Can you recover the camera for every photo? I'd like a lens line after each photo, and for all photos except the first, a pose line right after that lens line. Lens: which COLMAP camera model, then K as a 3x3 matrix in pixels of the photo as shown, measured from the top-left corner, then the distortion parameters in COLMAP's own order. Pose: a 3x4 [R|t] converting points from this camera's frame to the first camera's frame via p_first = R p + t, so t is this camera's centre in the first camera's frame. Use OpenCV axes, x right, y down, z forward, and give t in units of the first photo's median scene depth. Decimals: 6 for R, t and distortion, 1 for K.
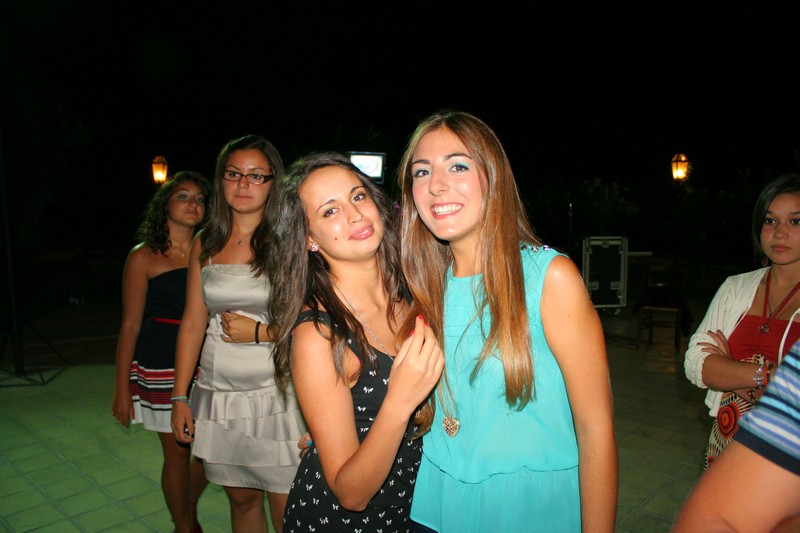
lens RADIAL K [[708.3, 0, 399.5], [0, 708.3, 268.4], [0, 0, 1]] dist [-0.087580, 0.025225]
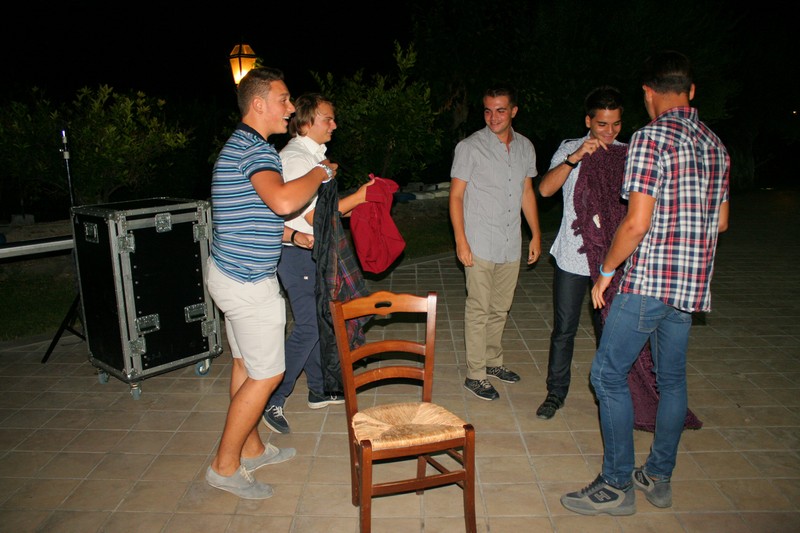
lens RADIAL K [[708.3, 0, 399.7], [0, 708.3, 268.0], [0, 0, 1]] dist [-0.087580, 0.025225]
pose [[0.766866, -0.138658, 0.626651, 0.097513], [0.070292, 0.988655, 0.132738, -0.041788], [-0.637947, -0.057743, 0.767913, 0.431320]]
